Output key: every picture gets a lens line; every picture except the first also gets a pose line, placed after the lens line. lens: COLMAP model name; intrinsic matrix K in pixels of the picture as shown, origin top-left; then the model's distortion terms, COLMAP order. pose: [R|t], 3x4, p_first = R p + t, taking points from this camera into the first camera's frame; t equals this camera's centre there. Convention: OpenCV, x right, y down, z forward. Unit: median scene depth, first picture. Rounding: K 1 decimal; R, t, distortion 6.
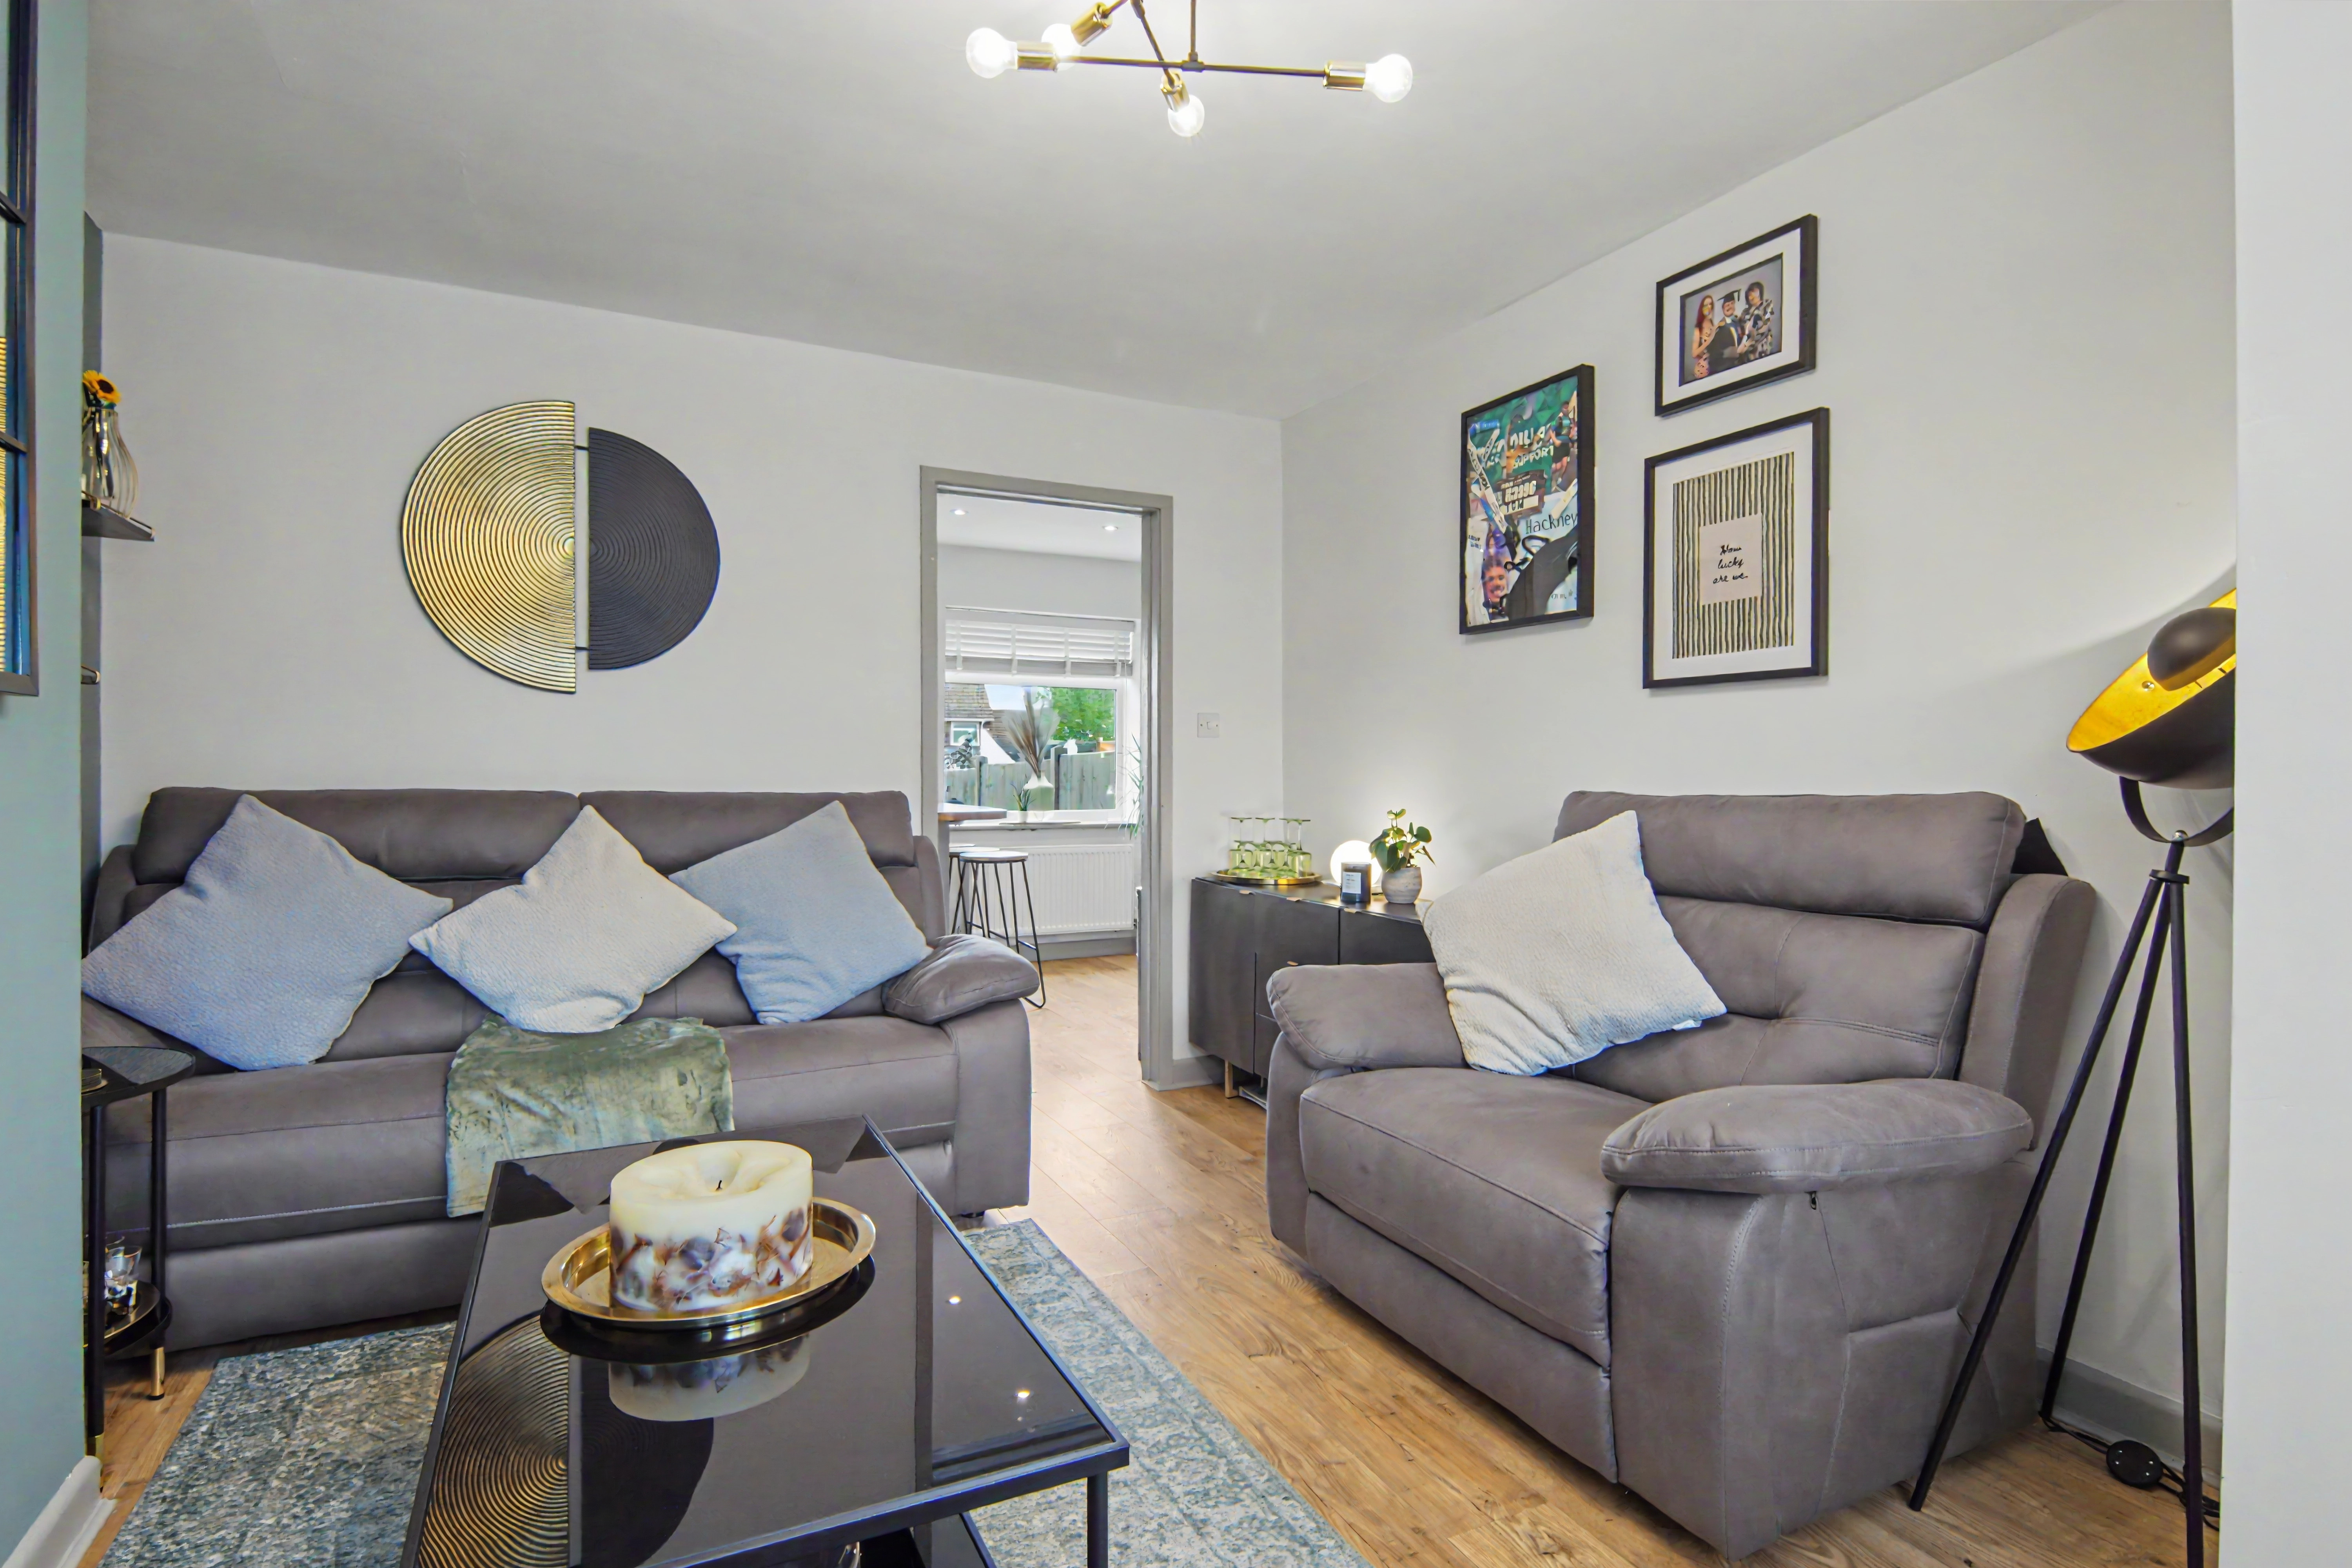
lens RADIAL K [[1159.7, 0, 1182.3], [0, 1159.7, 758.8], [0, 0, 1]] dist [0.014125, -0.012539]
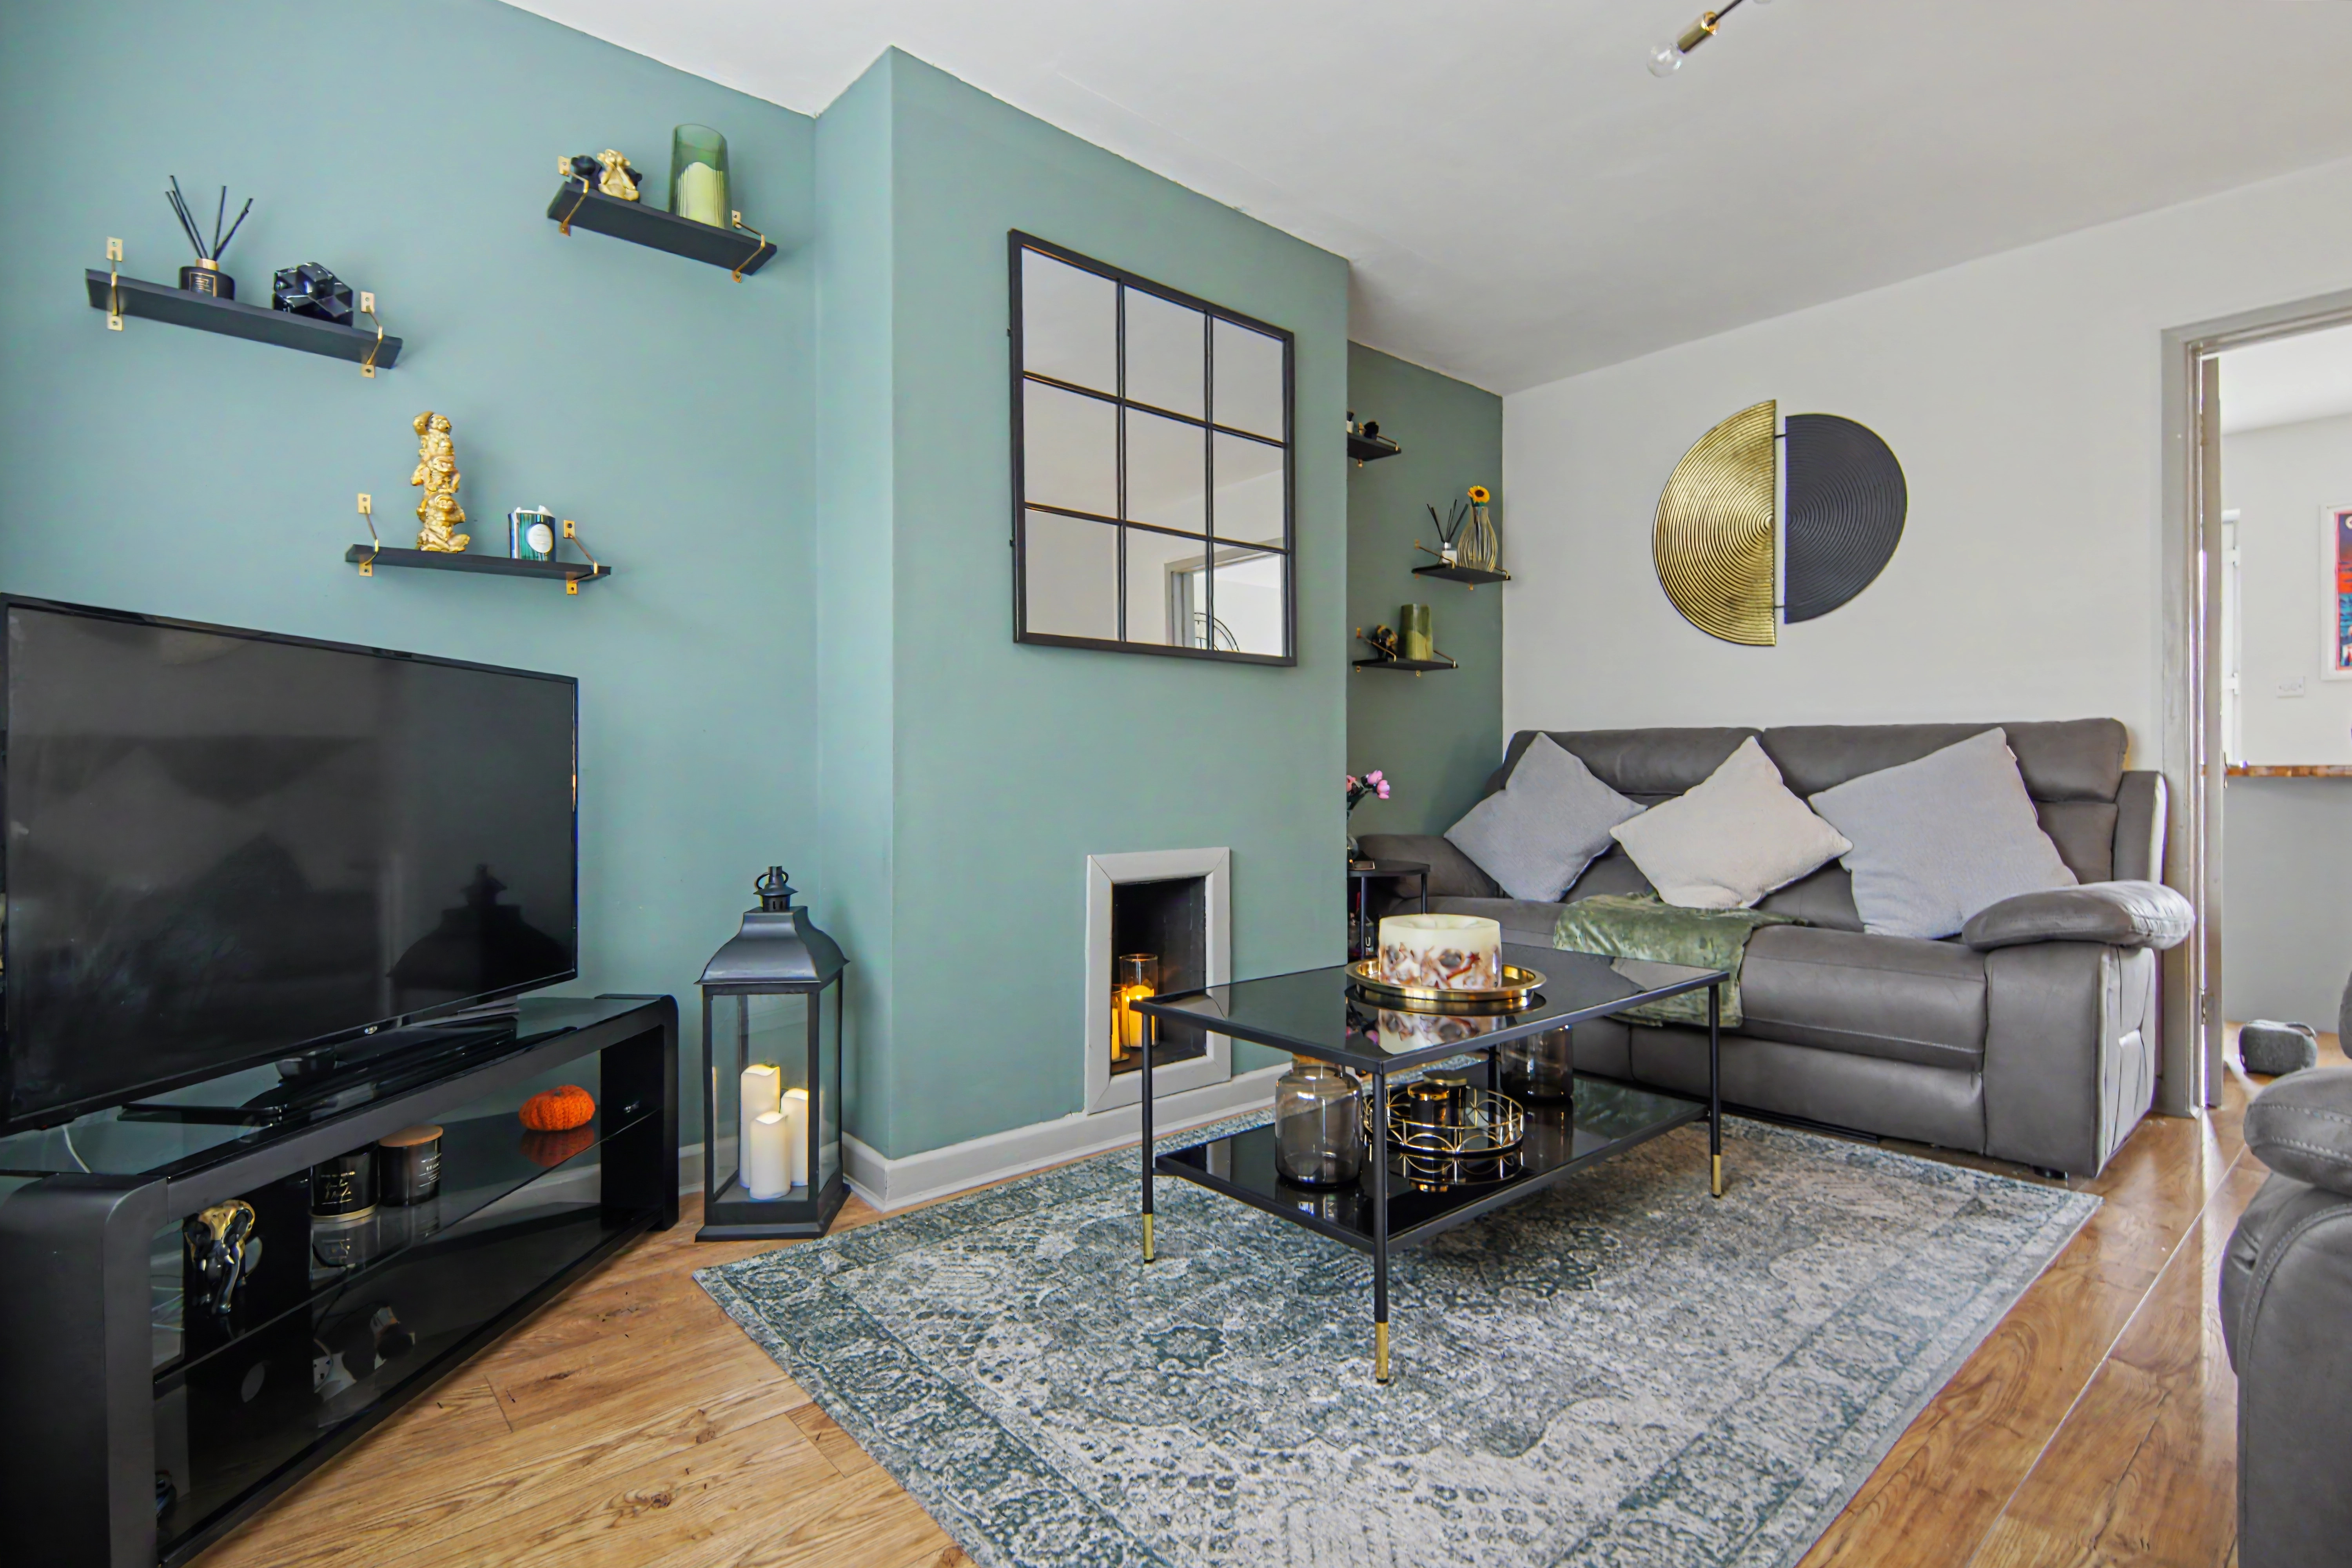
lens RADIAL K [[1159.7, 0, 1177.2], [0, 1159.7, 786.4], [0, 0, 1]] dist [0.014125, -0.012539]
pose [[0.245438, 0.002716, -0.969408, 0.522231], [0.015176, 0.999863, 0.006644, 0.075674], [0.969293, -0.016343, 0.245363, 0.131501]]
